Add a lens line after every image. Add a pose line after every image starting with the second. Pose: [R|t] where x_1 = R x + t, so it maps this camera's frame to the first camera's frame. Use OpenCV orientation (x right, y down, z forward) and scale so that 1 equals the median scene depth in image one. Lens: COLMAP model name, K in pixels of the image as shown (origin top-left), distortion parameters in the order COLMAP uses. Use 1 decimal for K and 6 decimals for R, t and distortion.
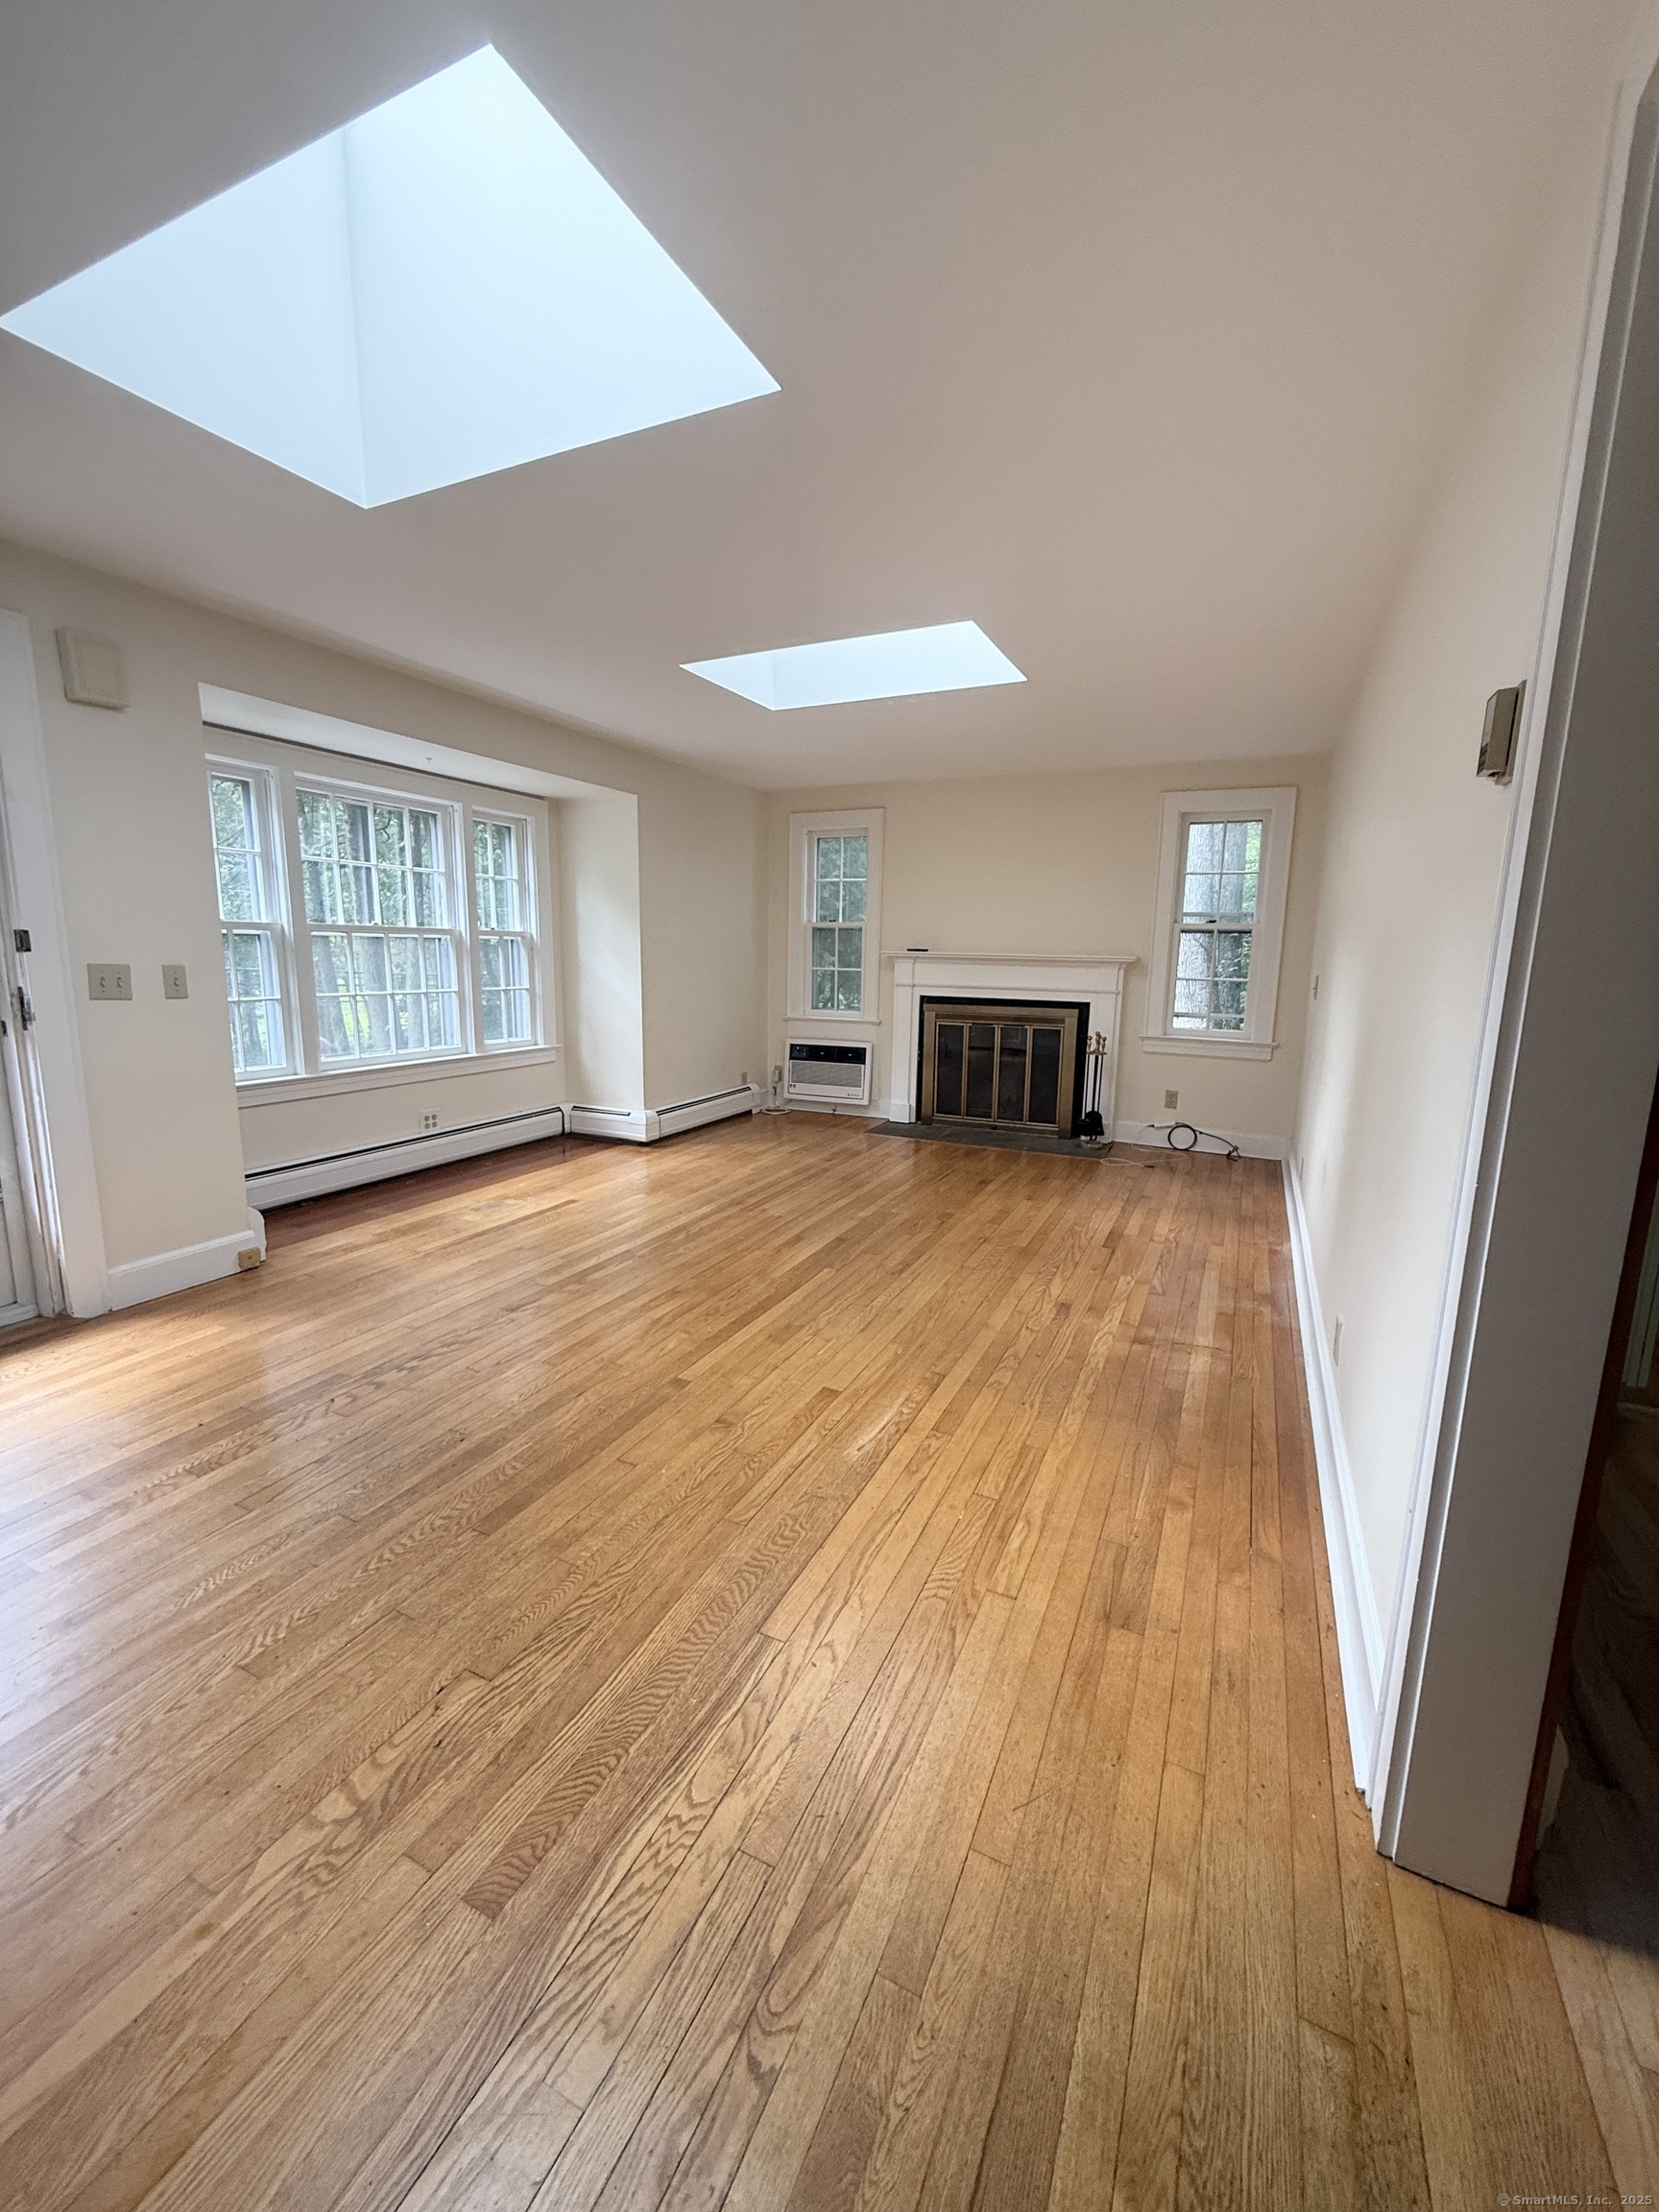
lens RADIAL K [[881.8, 0, 831.7], [0, 881.8, 1100.6], [0, 0, 1]] dist [-0.000687, -0.000090]
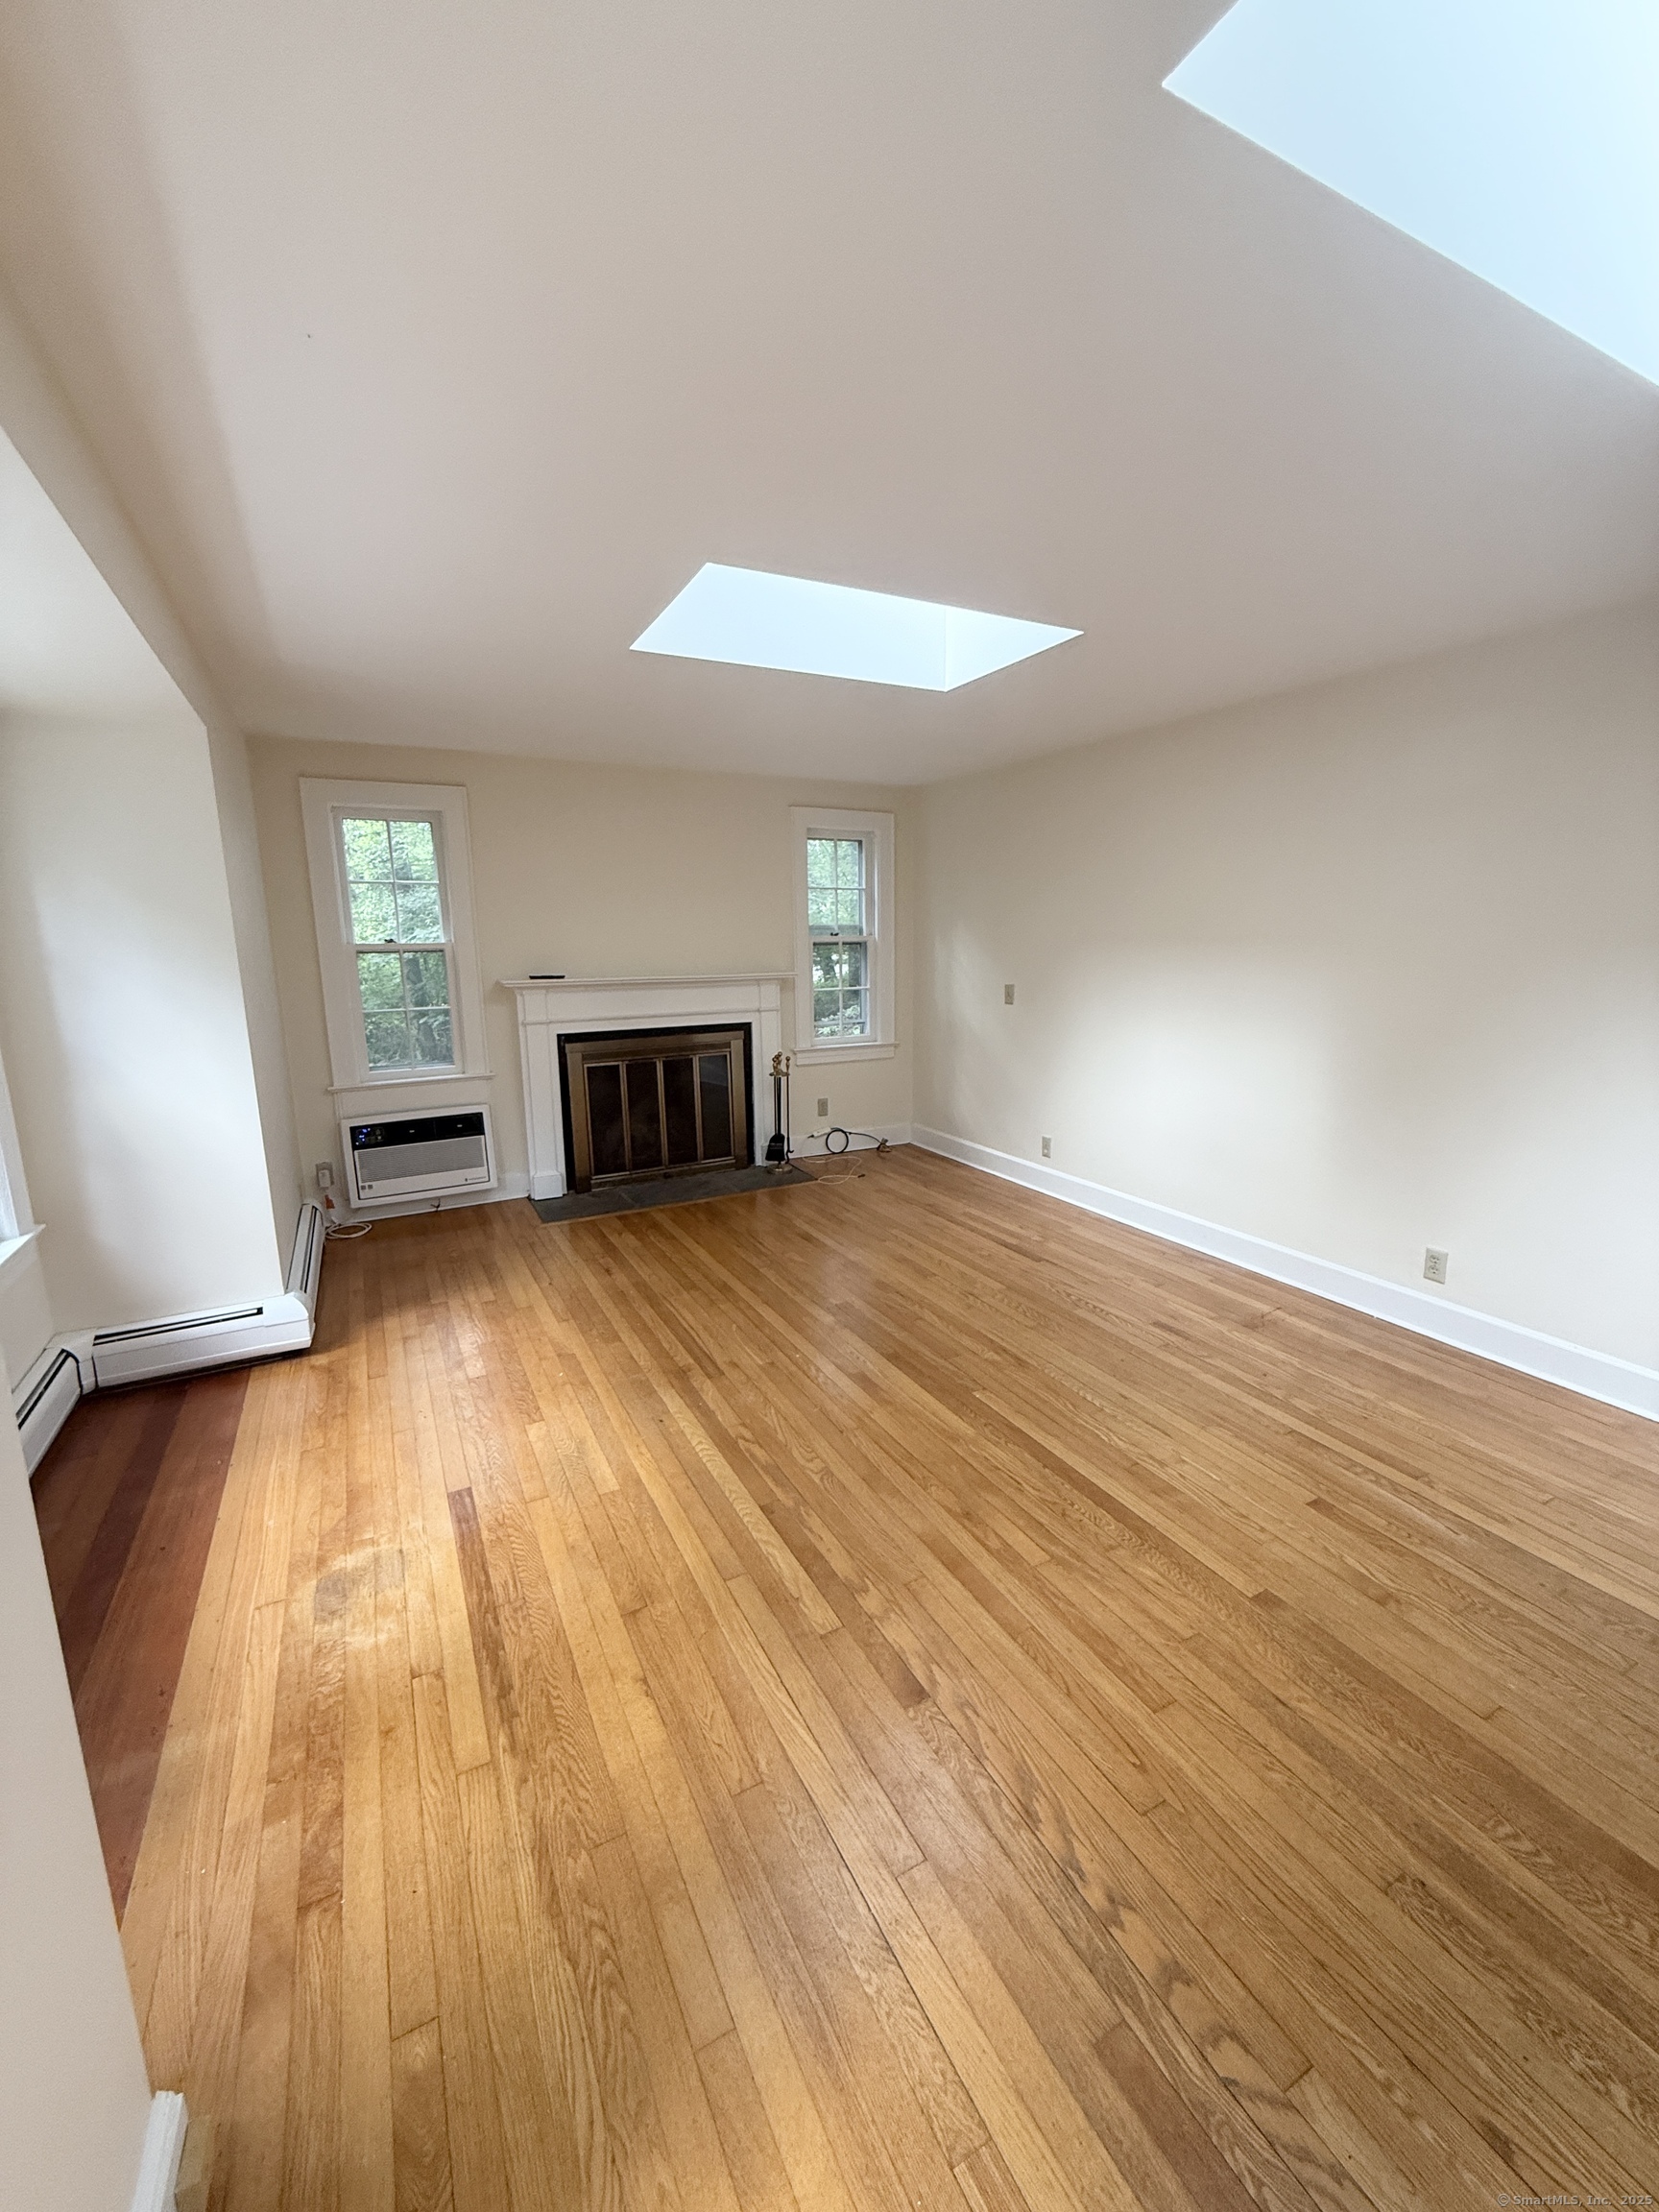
lens RADIAL K [[881.8, 0, 822.1], [0, 881.8, 1102.7], [0, 0, 1]] dist [-0.000687, -0.000090]
pose [[0.596278, -0.175849, 0.783281, -0.813252], [0.160129, 0.982159, 0.098598, -0.209477], [-0.786645, 0.066634, 0.613799, 0.712988]]
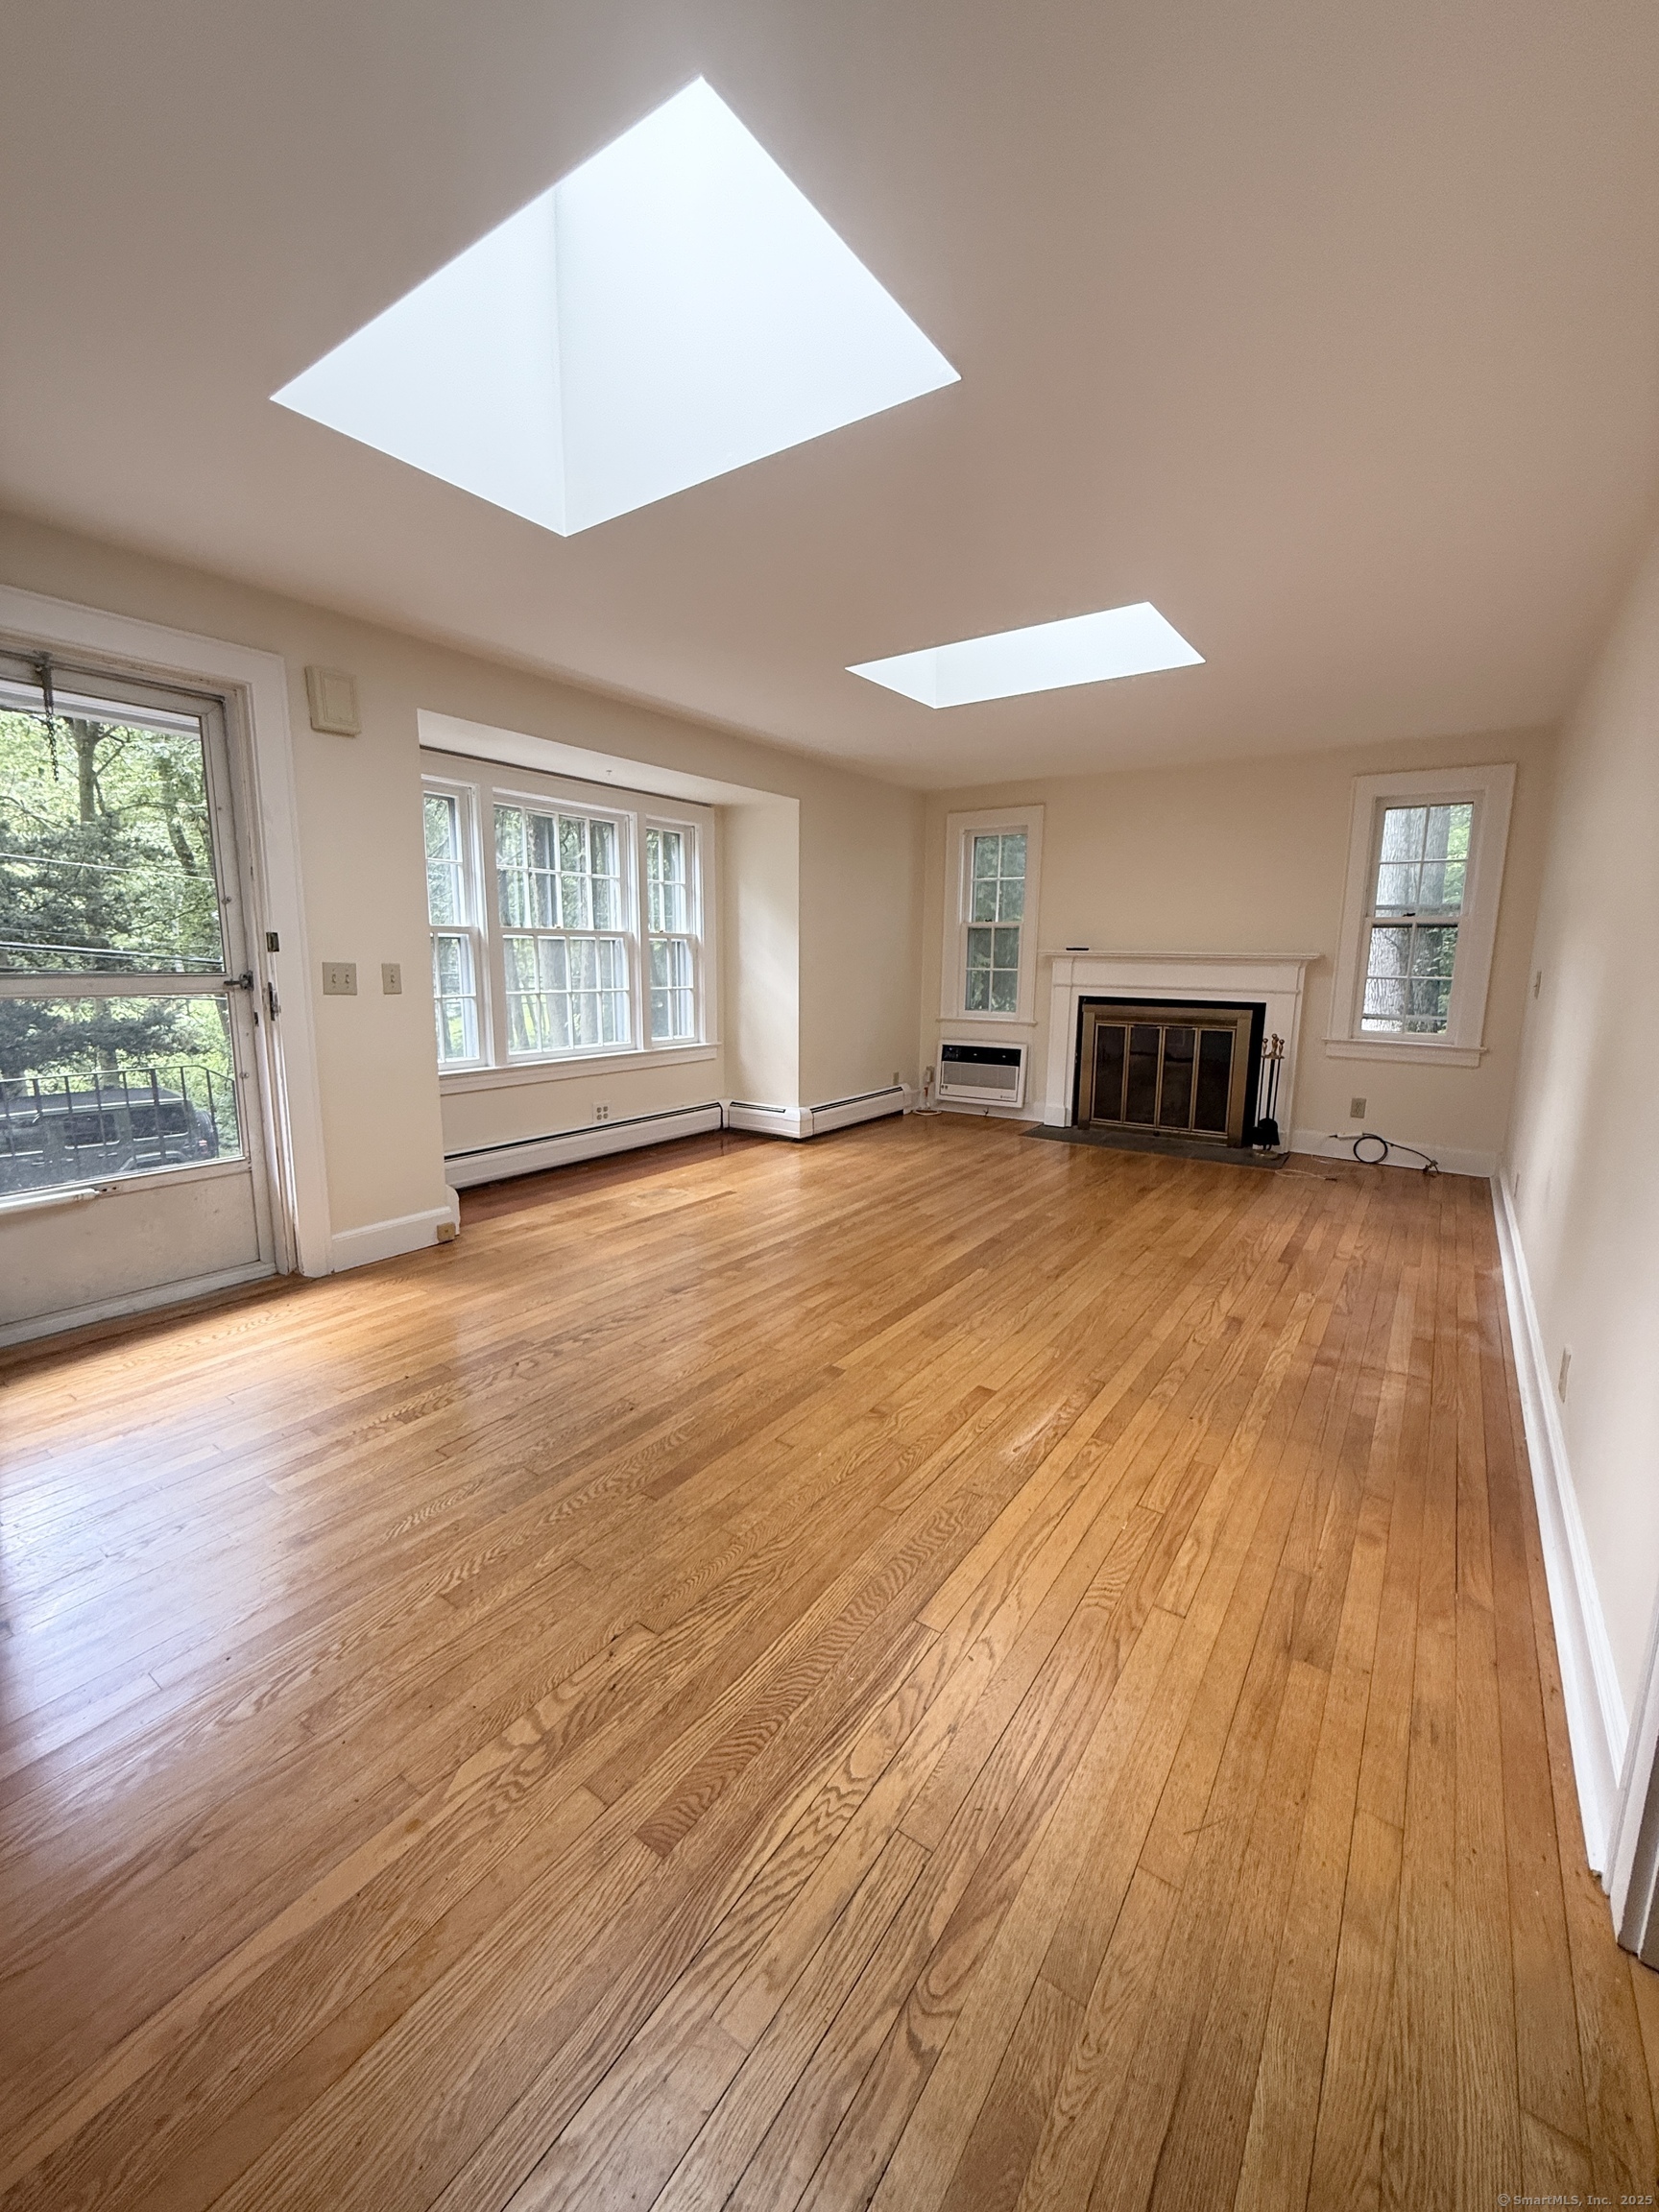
lens RADIAL K [[881.8, 0, 832.0], [0, 881.8, 1100.1], [0, 0, 1]] dist [-0.000687, -0.000090]
pose [[0.986182, 0.020031, -0.164448, -0.012664], [-0.020997, 0.999771, -0.004139, 0.011178], [0.164327, 0.007535, 0.986377, -0.003039]]
